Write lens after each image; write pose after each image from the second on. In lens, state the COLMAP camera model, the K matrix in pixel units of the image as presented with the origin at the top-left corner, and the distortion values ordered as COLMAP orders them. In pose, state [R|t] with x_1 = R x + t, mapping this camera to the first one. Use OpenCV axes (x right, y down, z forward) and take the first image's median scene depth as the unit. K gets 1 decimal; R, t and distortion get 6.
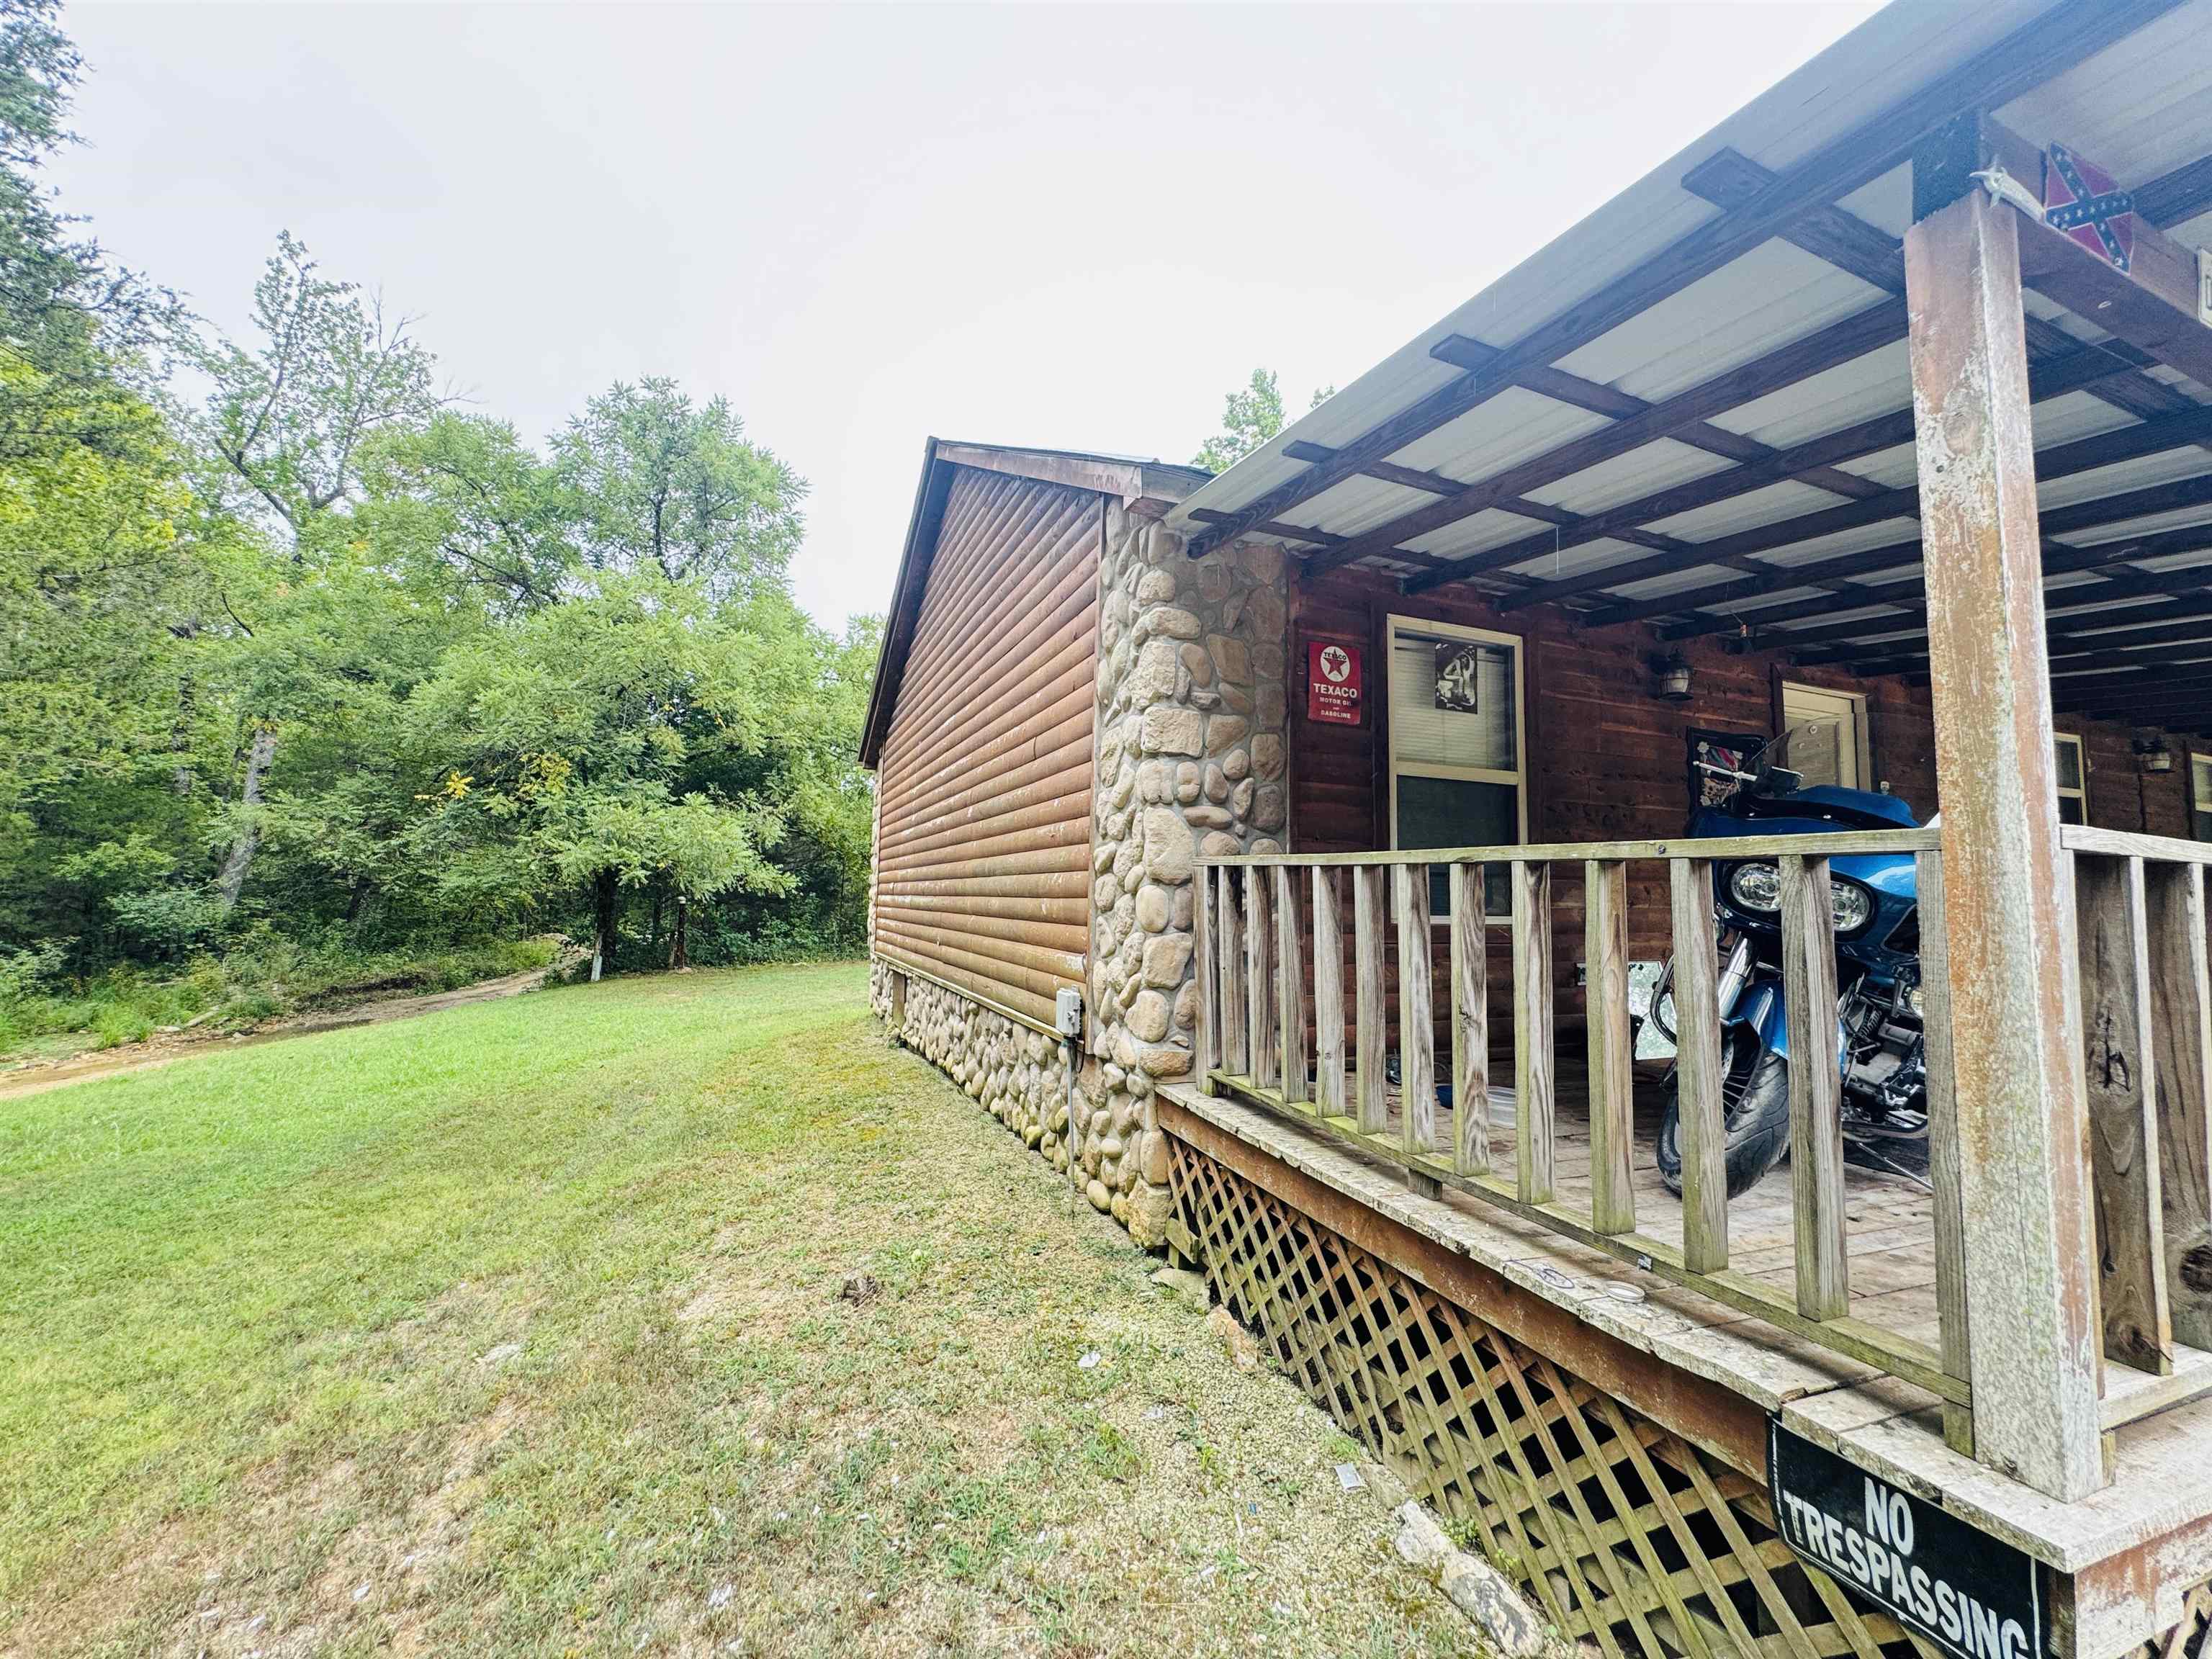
lens RADIAL K [[892.1, 0, 1110.8], [0, 892.1, 824.2], [0, 0, 1]] dist [-0.005037, 0.000897]
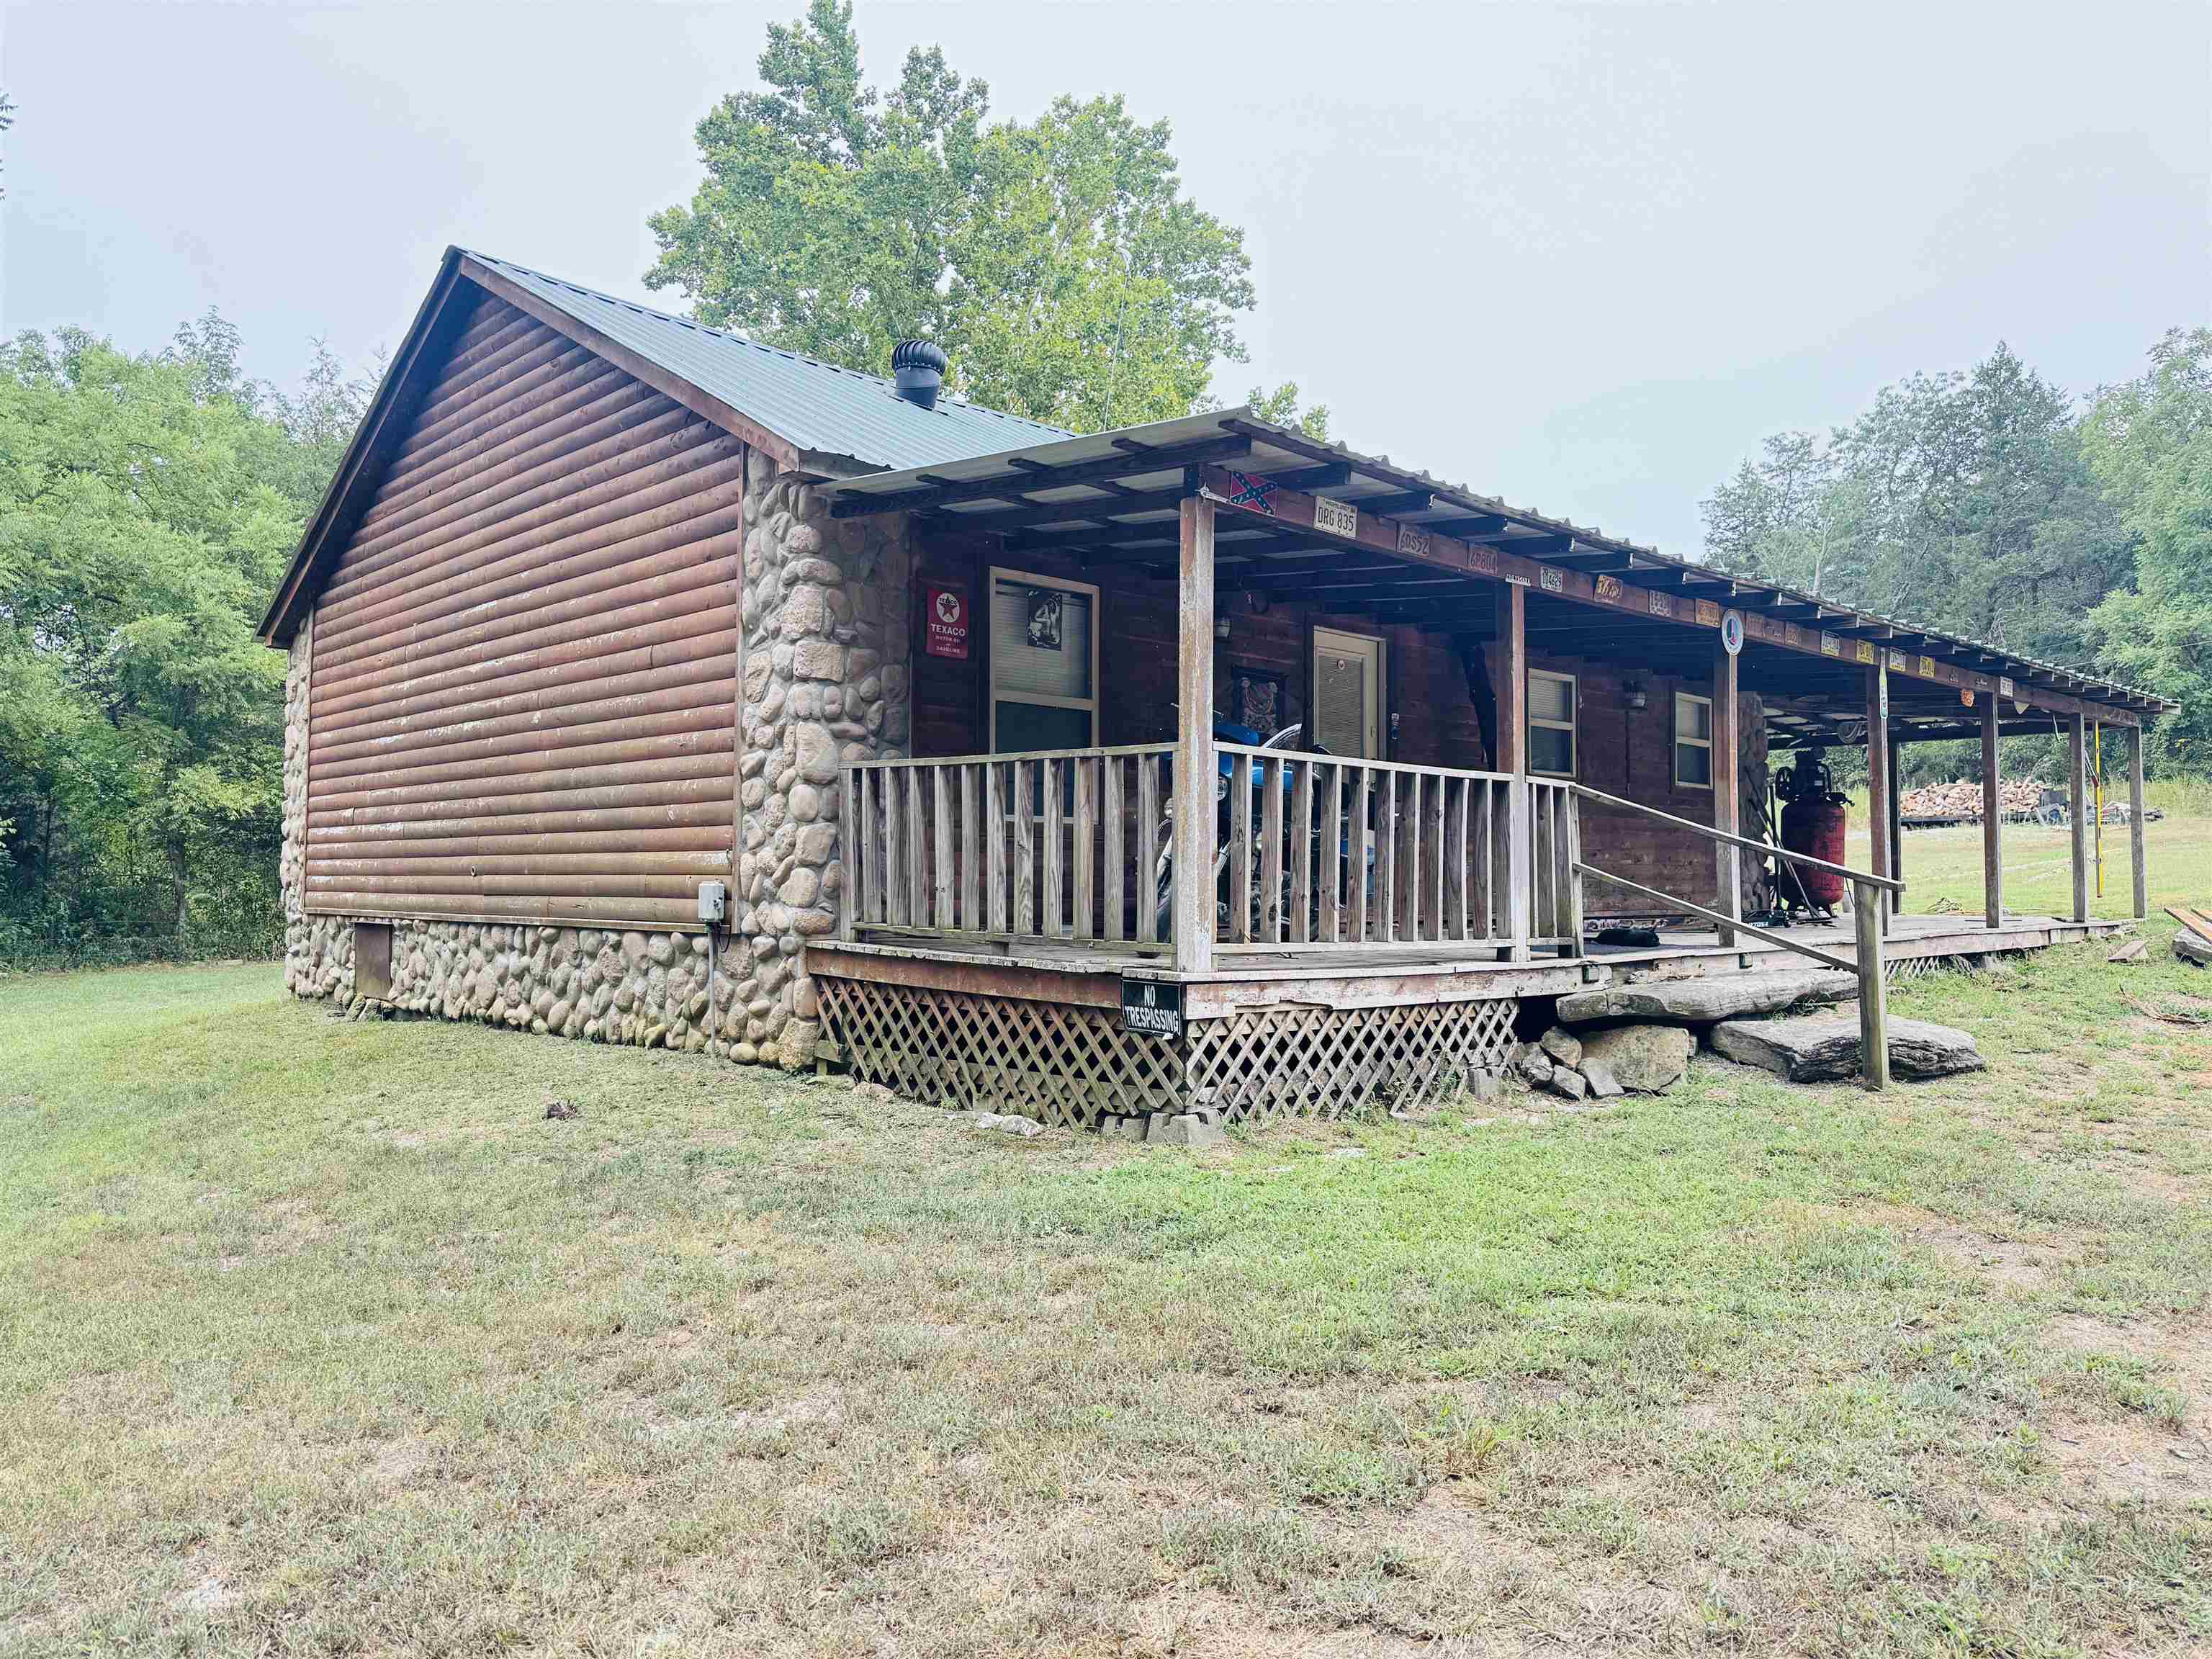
lens RADIAL K [[1554.2, 0, 1139.6], [0, 1554.2, 826.3], [0, 0, 1]] dist [0.047206, -0.009801]
pose [[0.927969, -0.000318, 0.372656, -0.311535], [-0.019650, 0.998567, 0.049784, 0.008567], [-0.372138, -0.053521, 0.926633, -1.133393]]
